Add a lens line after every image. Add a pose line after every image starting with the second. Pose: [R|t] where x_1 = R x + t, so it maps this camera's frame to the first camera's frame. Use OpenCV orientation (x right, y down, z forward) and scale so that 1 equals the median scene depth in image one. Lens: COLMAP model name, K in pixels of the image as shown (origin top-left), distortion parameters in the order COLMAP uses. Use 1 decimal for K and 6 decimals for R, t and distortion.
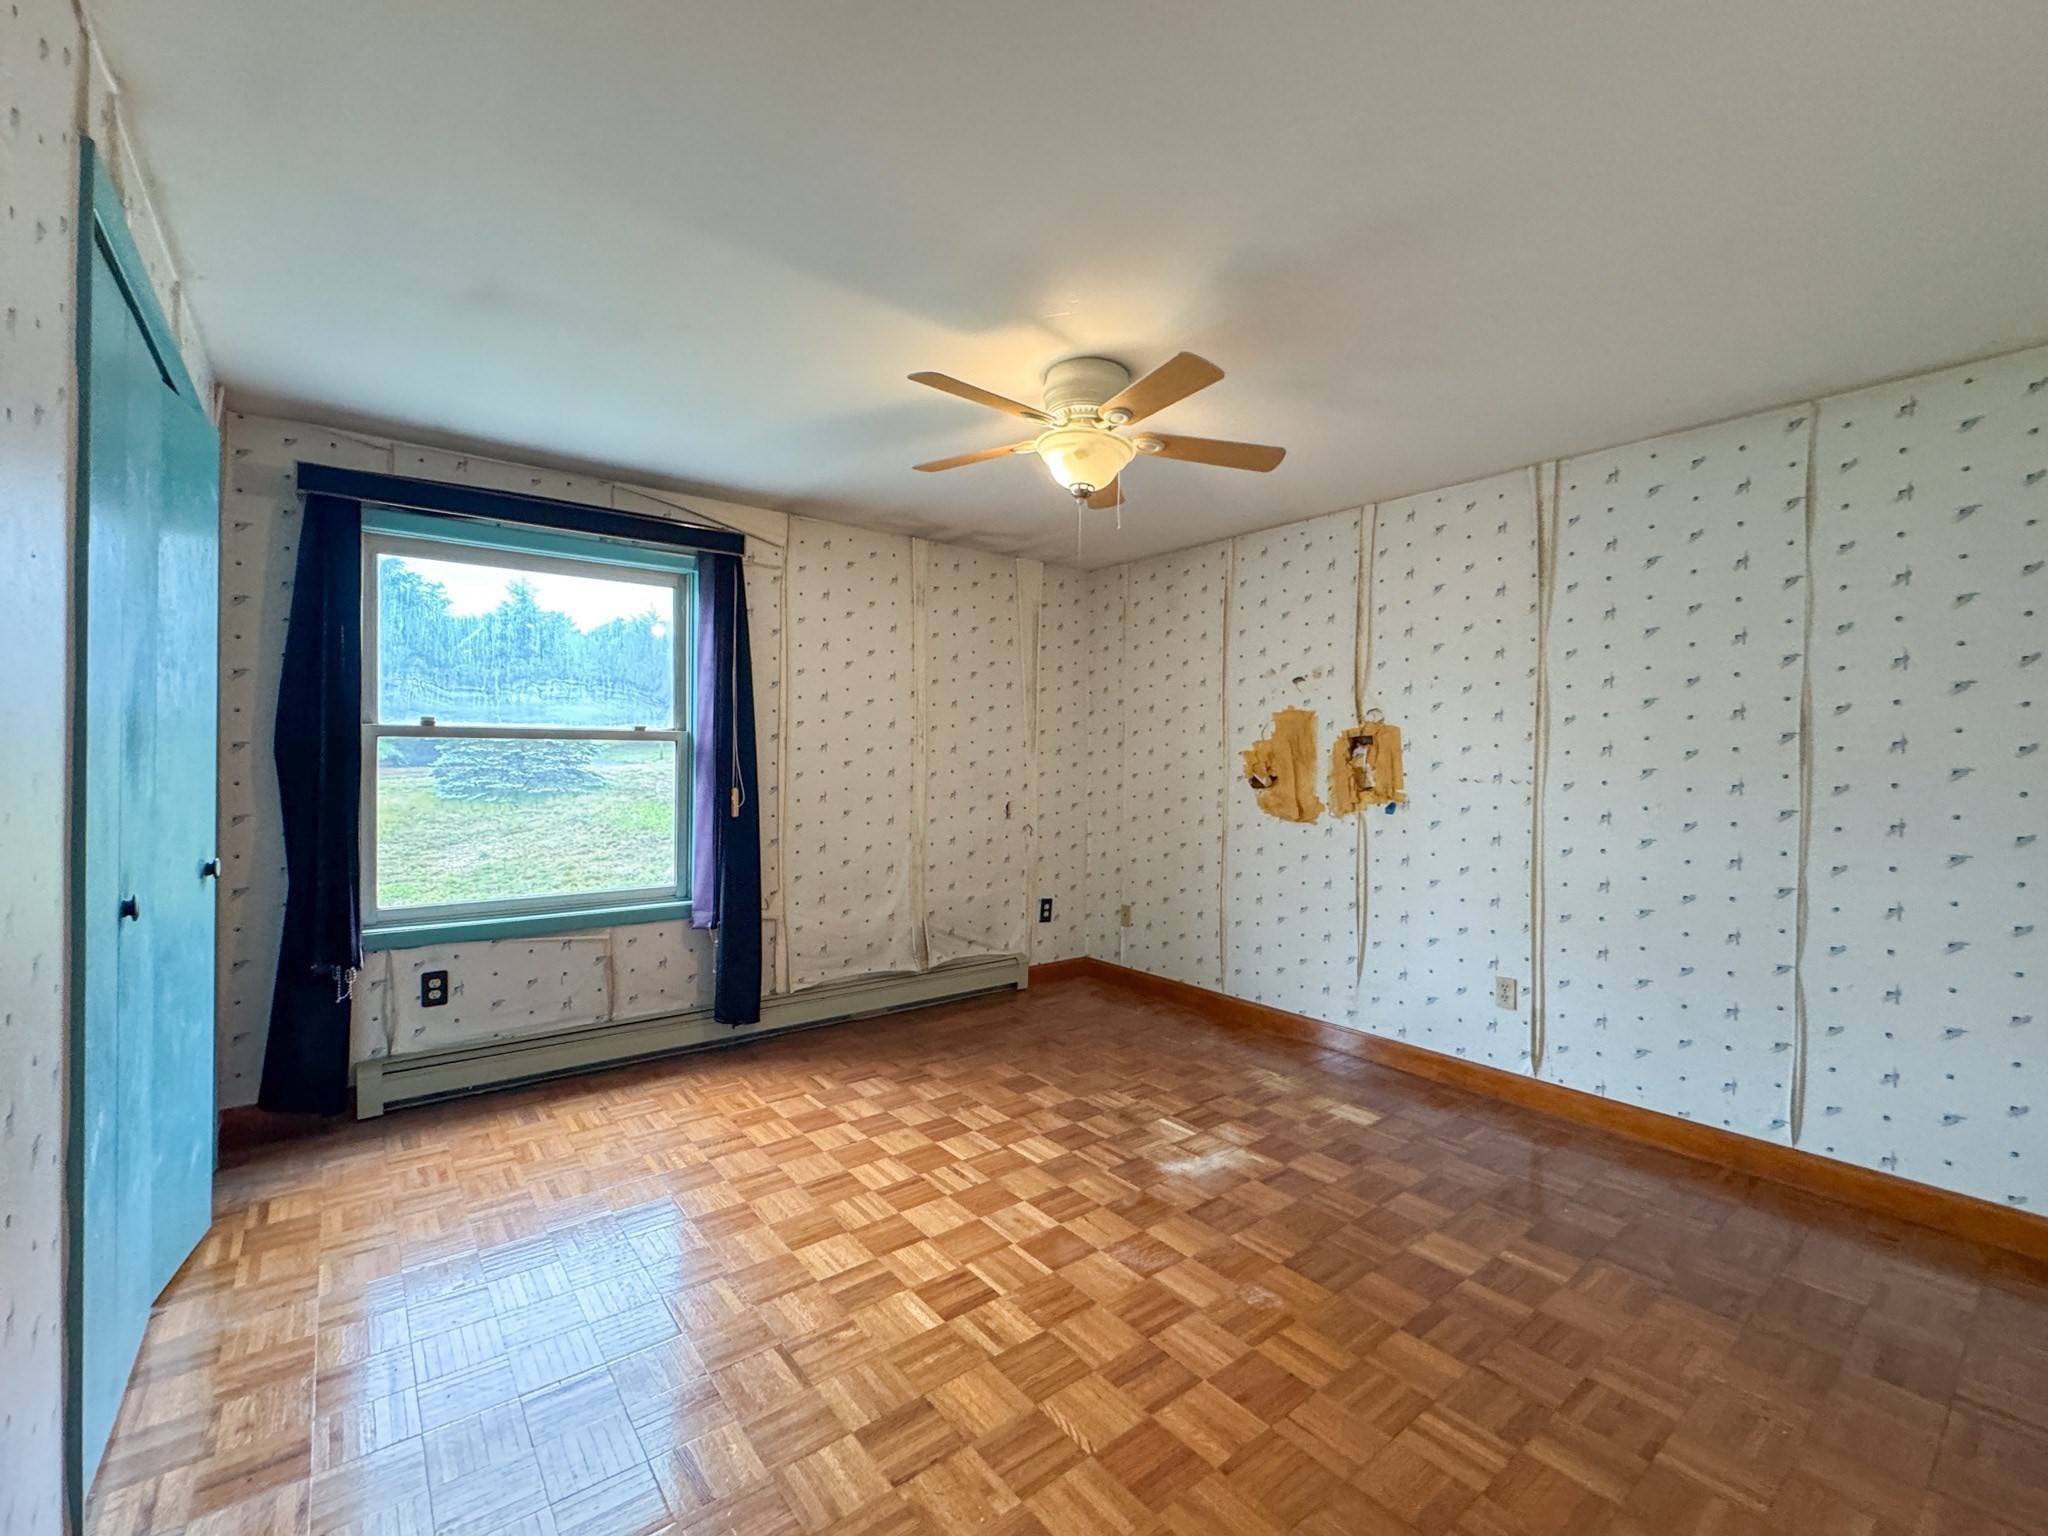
lens RADIAL K [[858.8, 0, 1032.1], [0, 858.8, 763.8], [0, 0, 1]] dist [-0.001736, 0.000006]
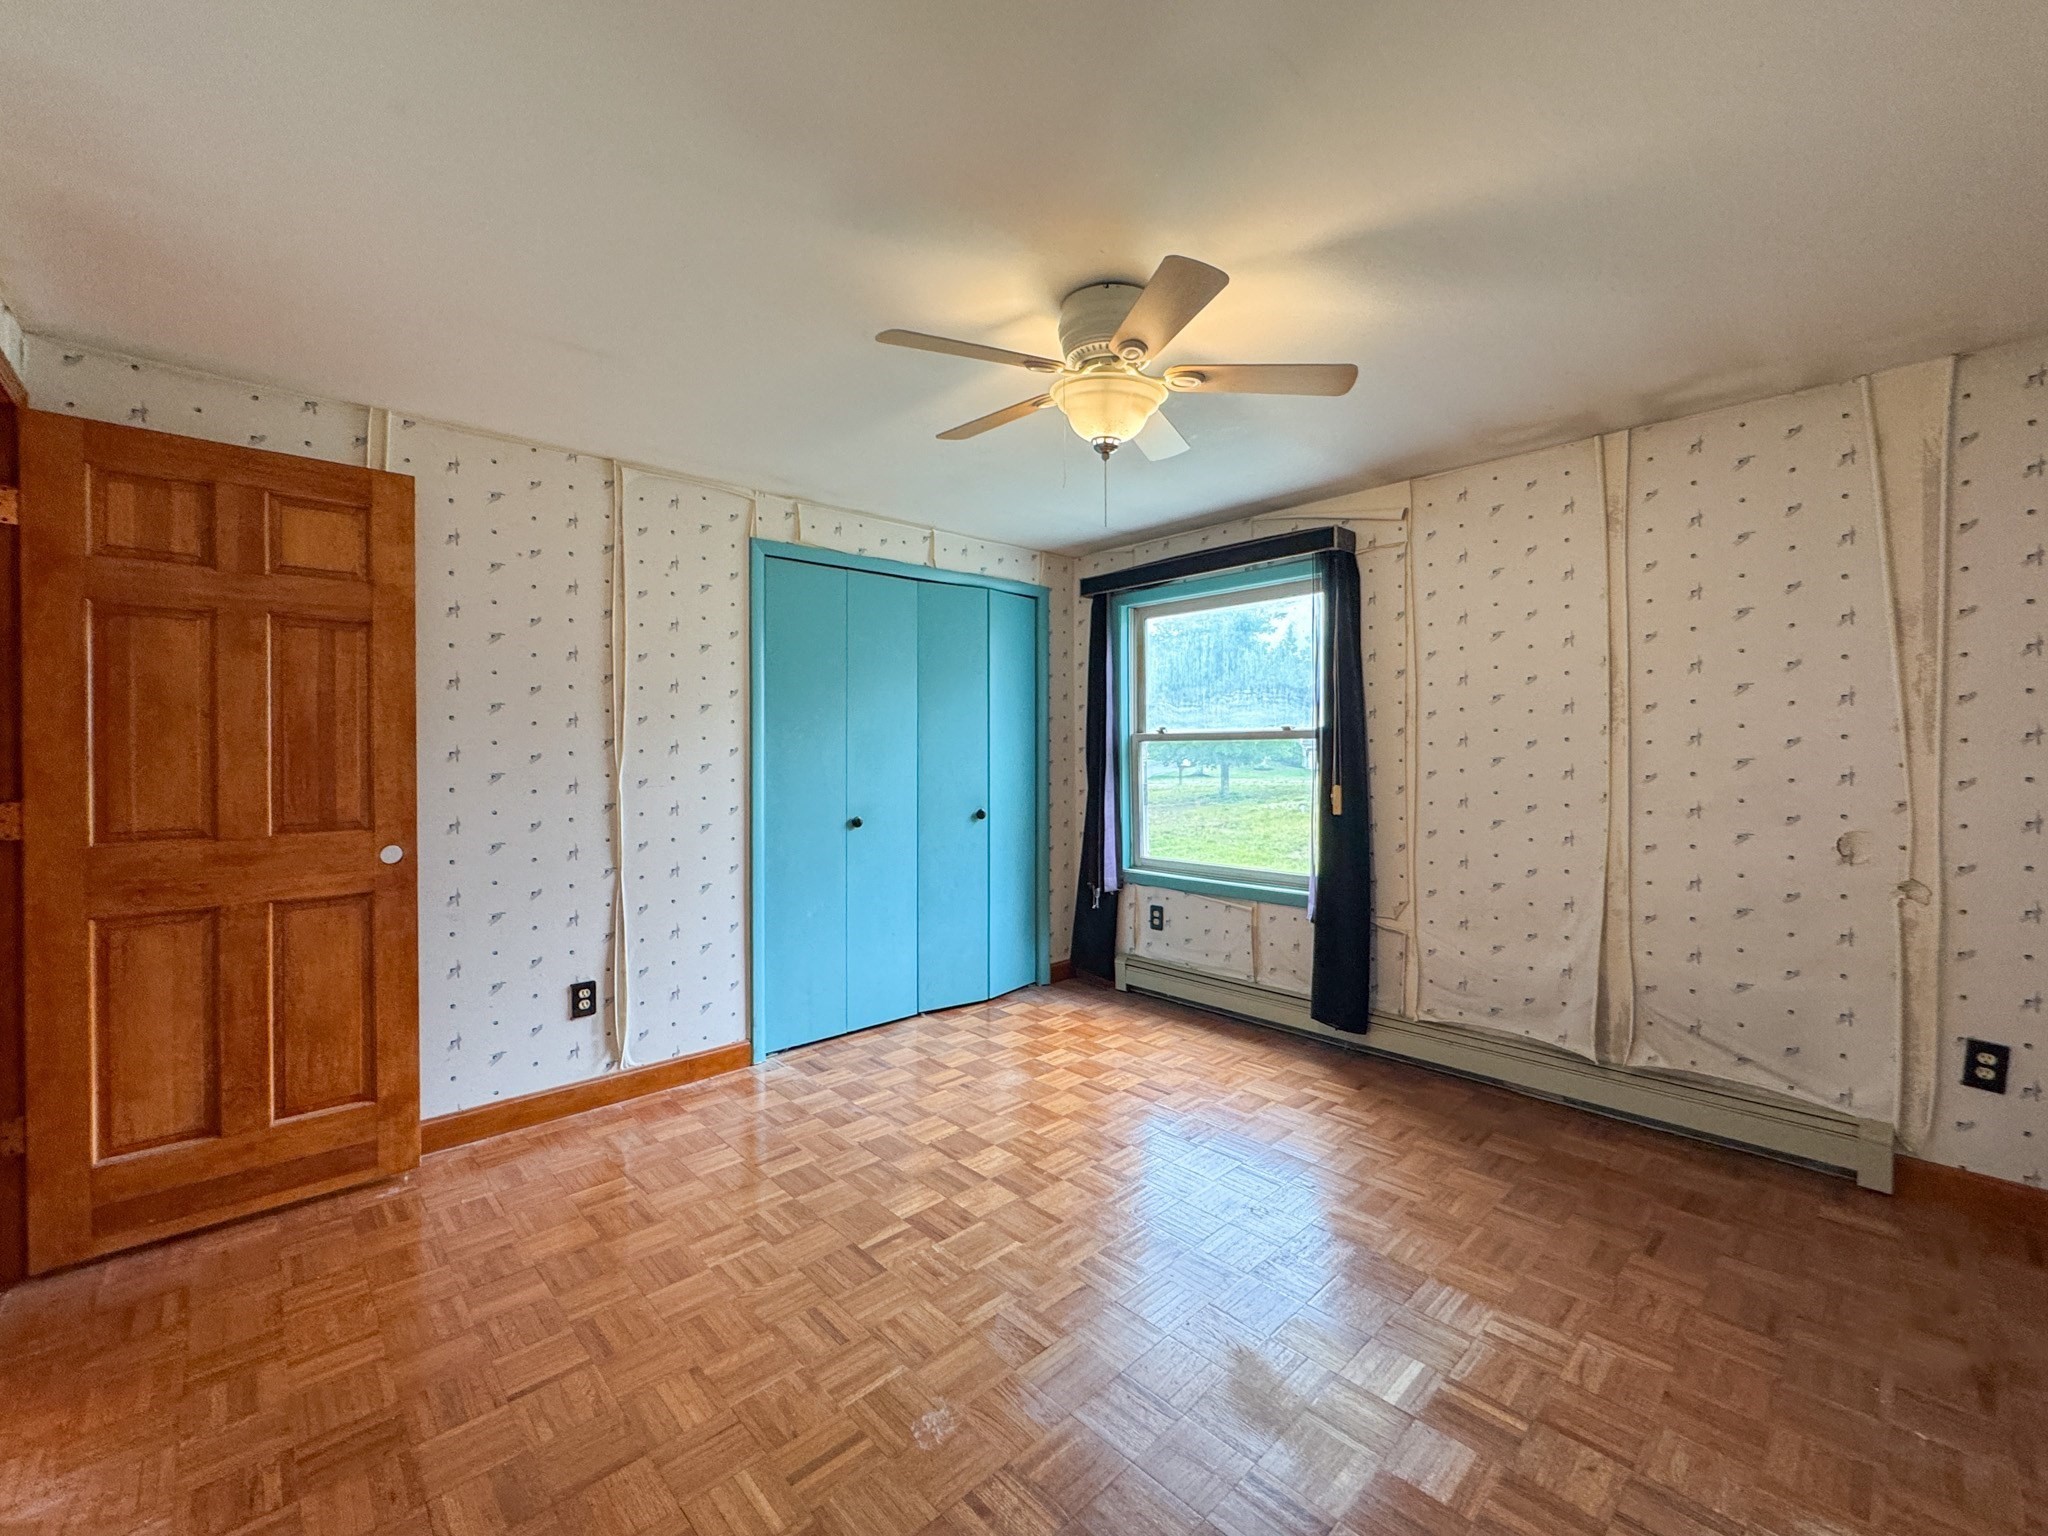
lens RADIAL K [[840.2, 0, 1010.6], [0, 840.2, 748.4], [0, 0, 1]] dist [-0.002609, -0.000059]
pose [[0.089369, -0.009464, -0.995954, 0.604025], [0.001184, 0.999955, -0.009396, -0.005625], [0.995998, -0.000340, 0.089376, 0.567322]]
